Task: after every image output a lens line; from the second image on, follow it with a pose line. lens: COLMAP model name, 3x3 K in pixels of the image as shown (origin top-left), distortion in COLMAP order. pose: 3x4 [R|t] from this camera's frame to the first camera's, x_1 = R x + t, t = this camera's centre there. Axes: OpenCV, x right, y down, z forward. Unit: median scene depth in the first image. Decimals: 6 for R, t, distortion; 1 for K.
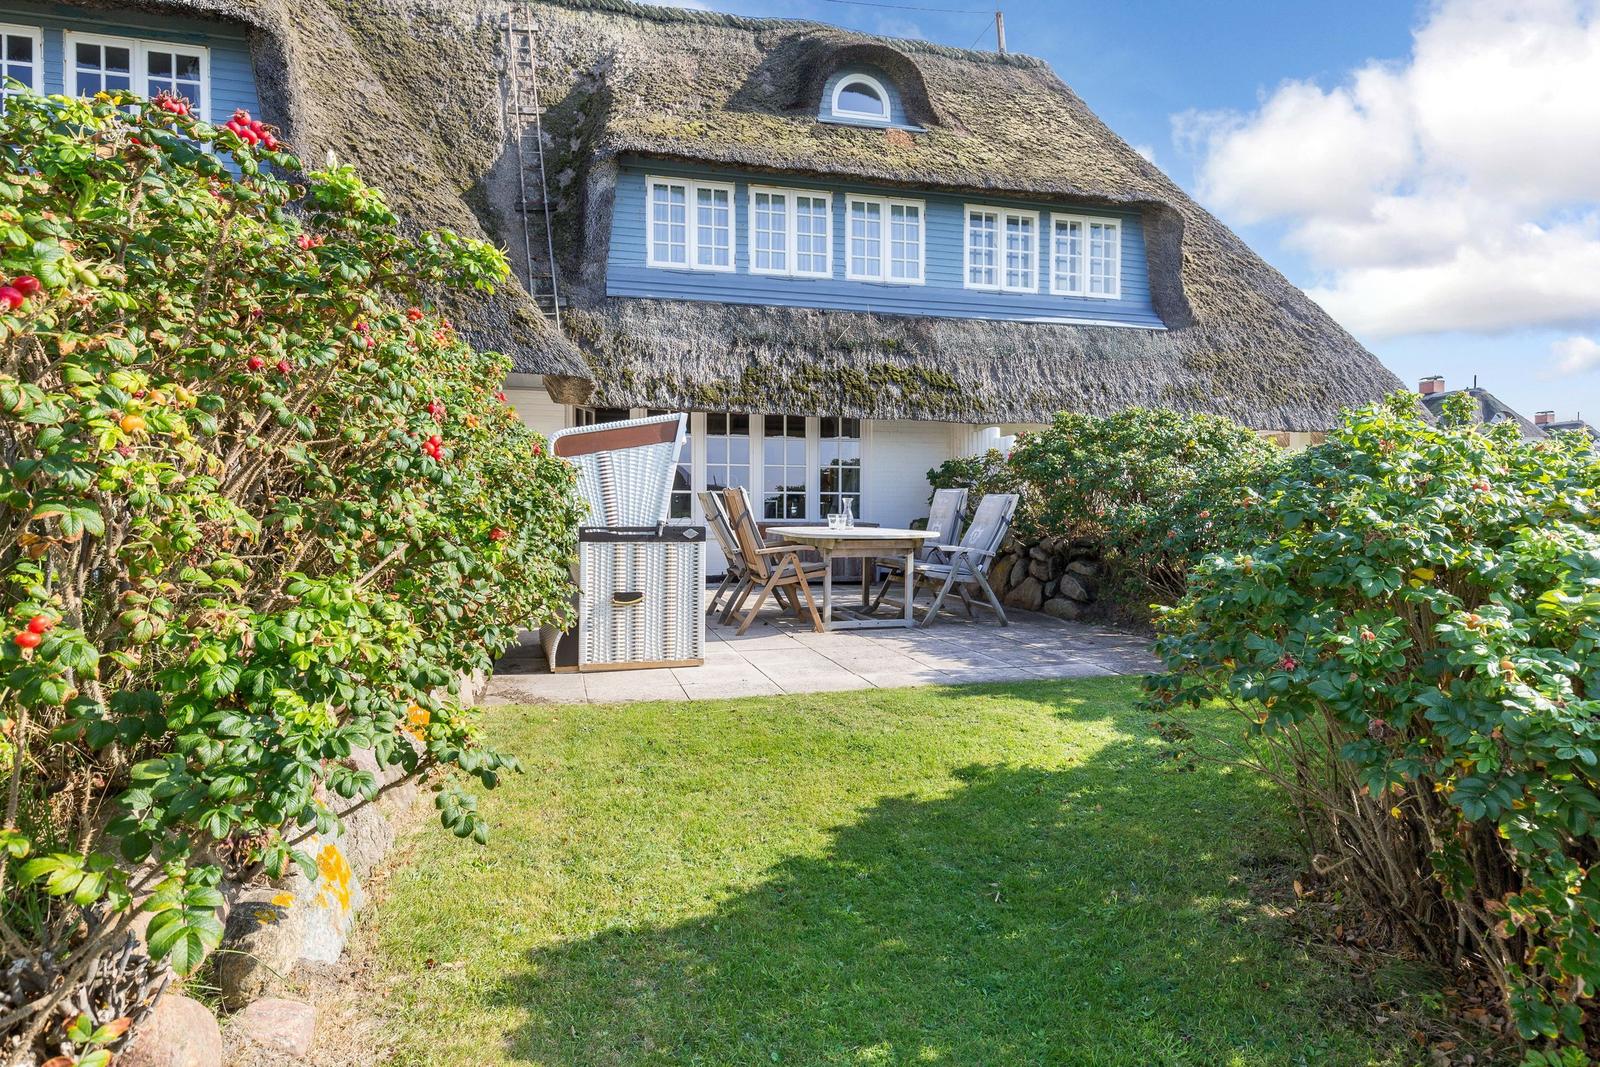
lens RADIAL K [[951.4, 0, 806.8], [0, 951.4, 522.1], [0, 0, 1]] dist [0.007068, -0.001936]
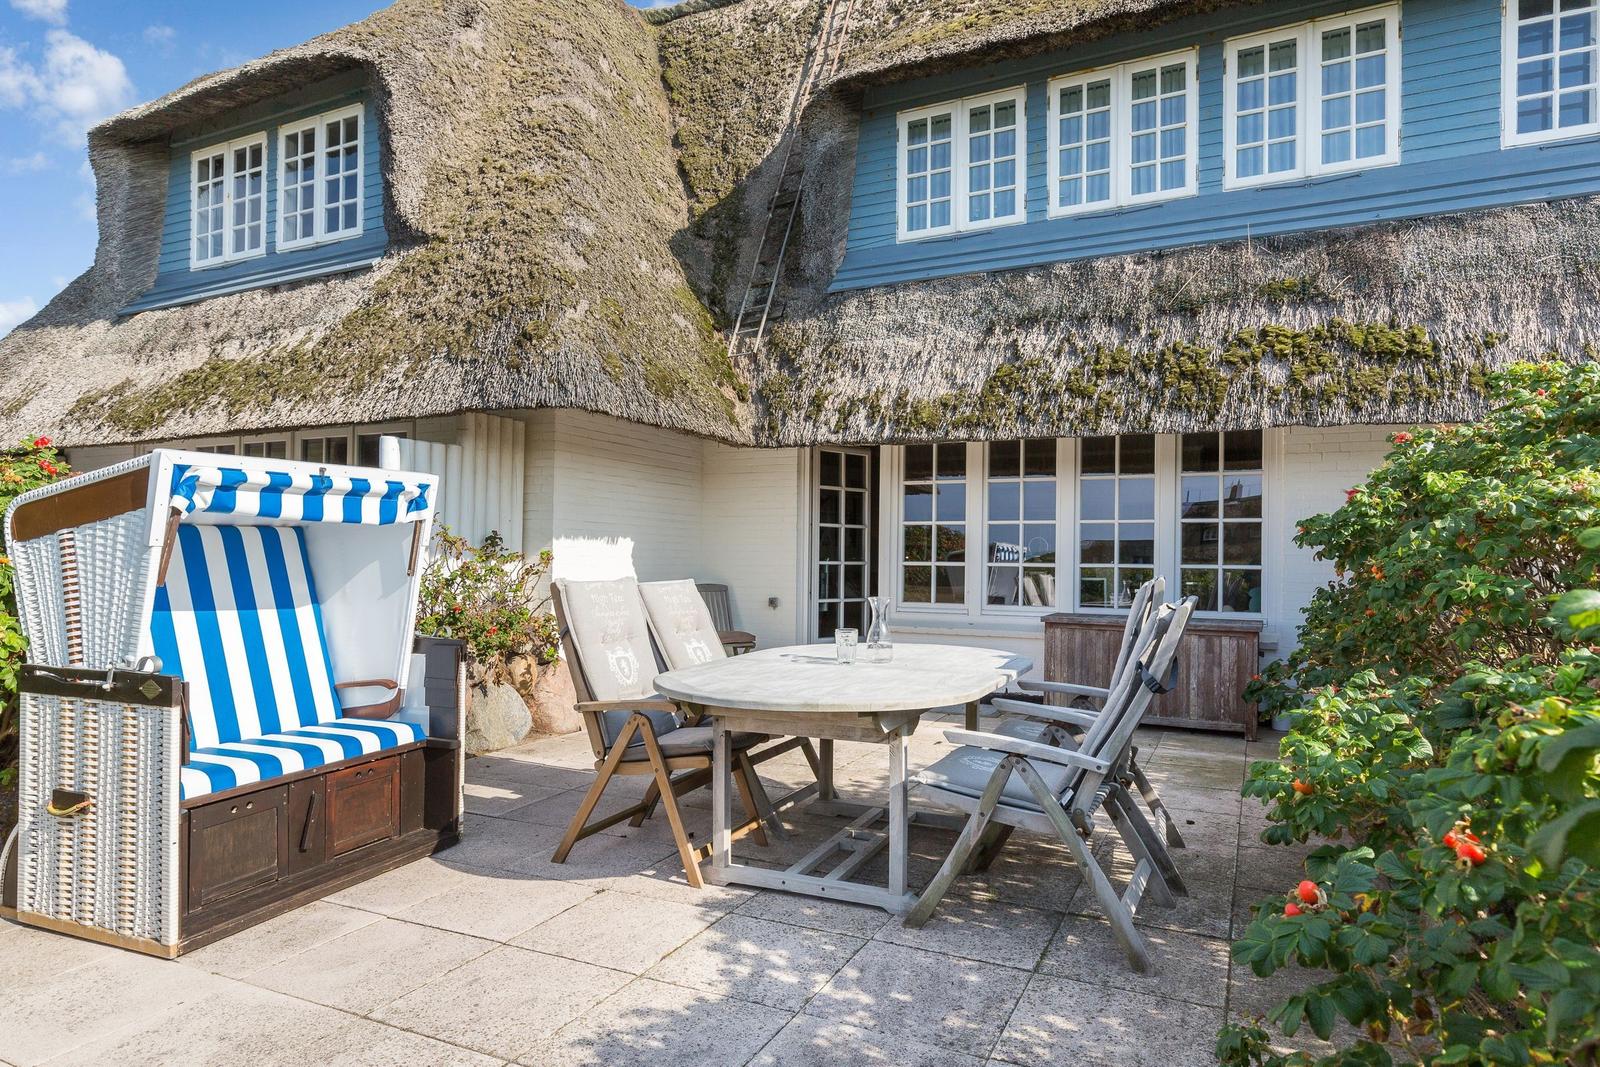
lens RADIAL K [[951.4, 0, 792.5], [0, 951.4, 546.6], [0, 0, 1]] dist [0.007068, -0.001936]
pose [[0.748665, -0.006166, -0.662920, 0.241889], [-0.010953, 0.999705, -0.021668, -0.029358], [0.662858, 0.023483, 0.748377, 0.439255]]
